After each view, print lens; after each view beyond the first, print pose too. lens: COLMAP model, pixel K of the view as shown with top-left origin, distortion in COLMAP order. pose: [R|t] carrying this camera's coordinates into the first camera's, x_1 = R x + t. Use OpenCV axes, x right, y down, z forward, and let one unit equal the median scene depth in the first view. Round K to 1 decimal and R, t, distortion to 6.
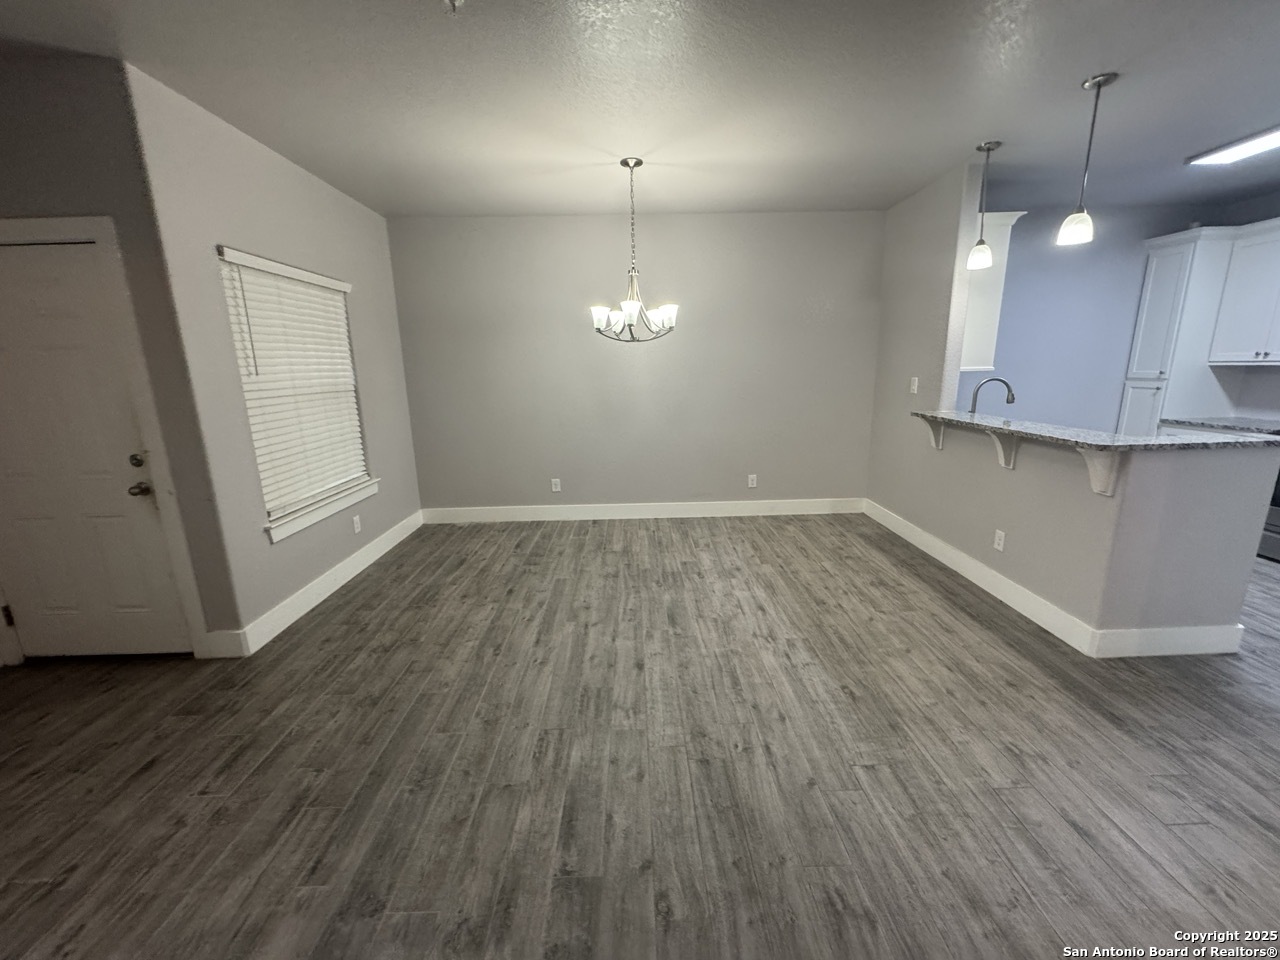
lens RADIAL K [[507.4, 0, 644.1], [0, 507.4, 477.9], [0, 0, 1]] dist [0.001161, -0.000393]
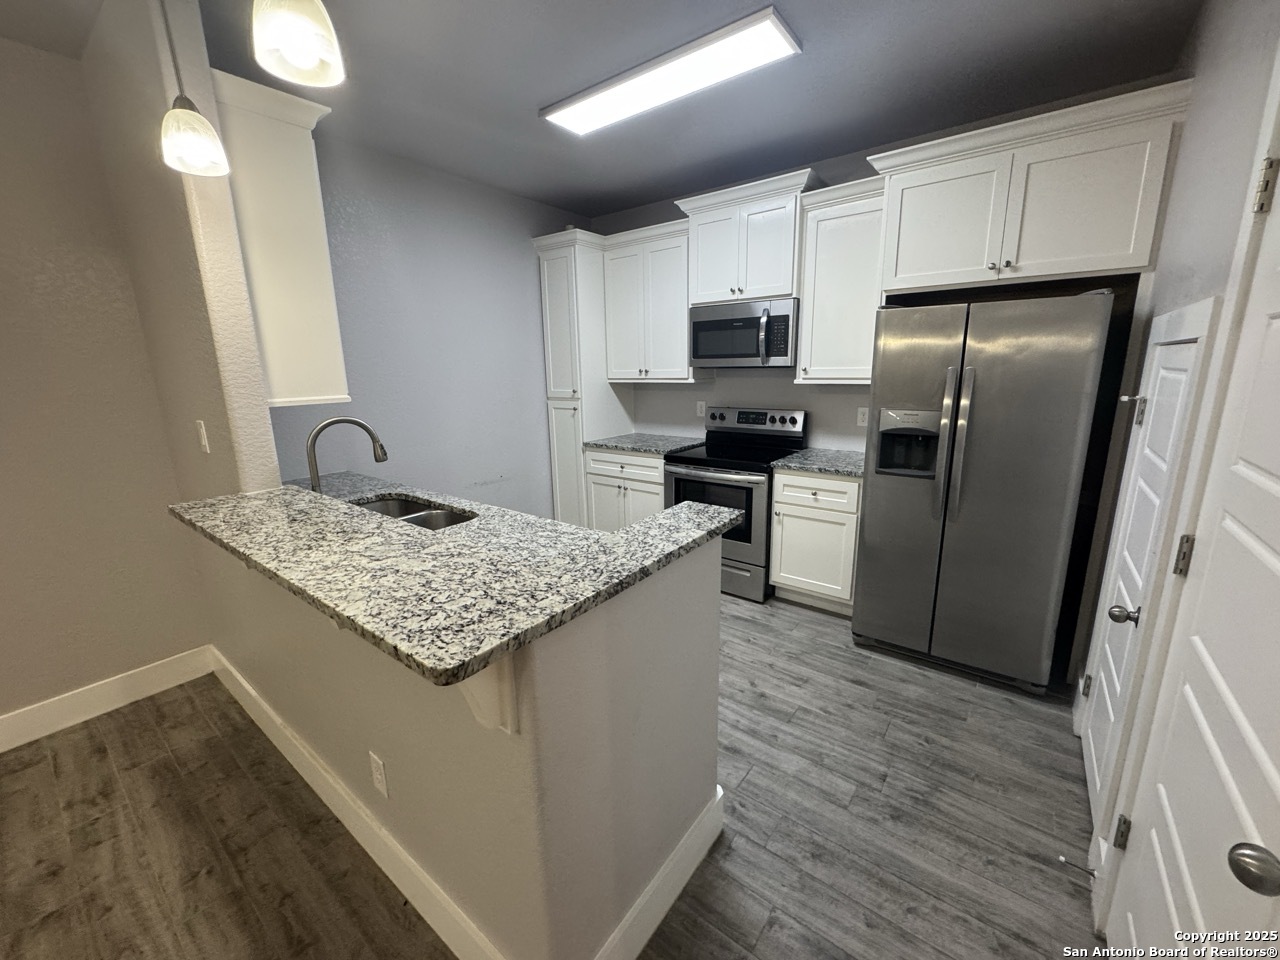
lens RADIAL K [[507.4, 0, 638.6], [0, 507.4, 481.1], [0, 0, 1]] dist [0.001161, -0.000393]
pose [[0.628543, -0.165315, 0.760003, 0.533317], [0.177096, 0.981902, 0.067119, -0.127366], [-0.757345, 0.092406, 0.646444, 0.486928]]
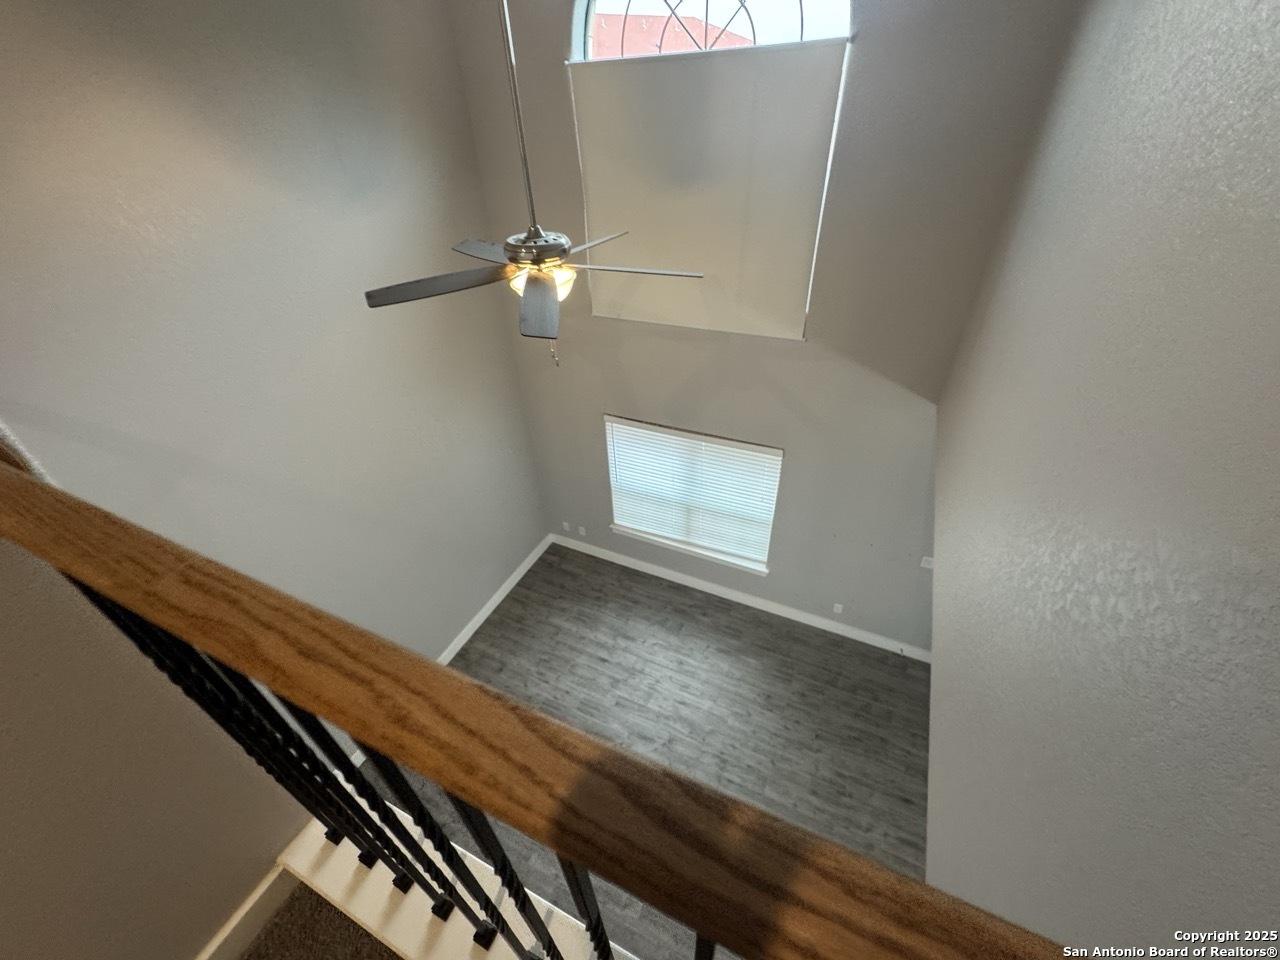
lens RADIAL K [[507.4, 0, 640.9], [0, 507.4, 479.1], [0, 0, 1]] dist [0.001161, -0.000393]
pose [[-0.448143, 0.559891, -0.696915, 0.137608], [-0.145709, 0.723408, 0.674871, -0.997217], [0.882007, 0.403985, -0.242609, 0.005123]]
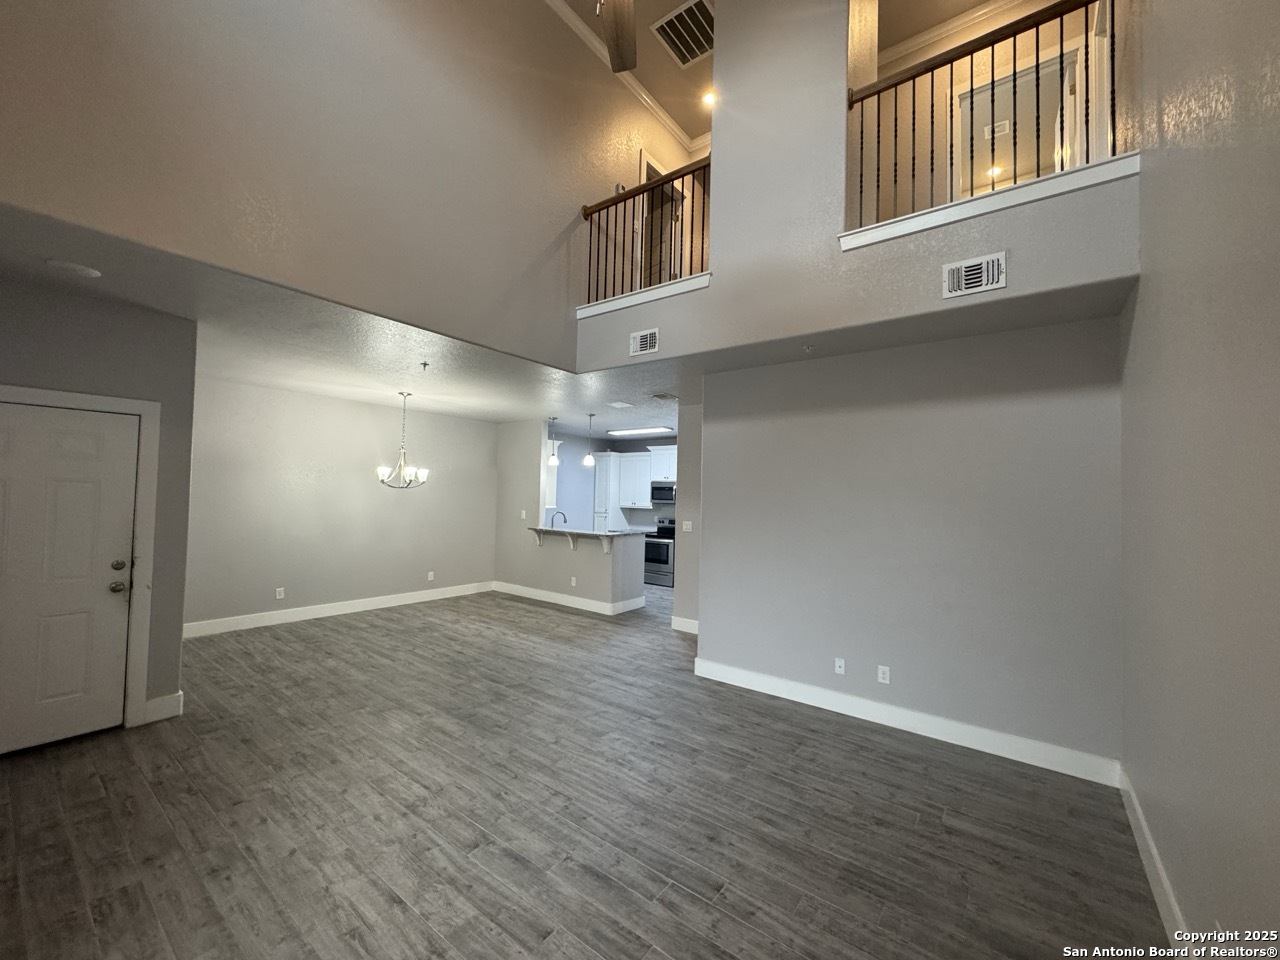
lens RADIAL K [[507.4, 0, 641.2], [0, 507.4, 481.2], [0, 0, 1]] dist [0.001161, -0.000393]
pose [[0.619844, 0.058534, 0.782539, -0.923452], [0.135066, 0.974374, -0.179869, 0.134363], [-0.773014, 0.217185, 0.596054, -0.694330]]
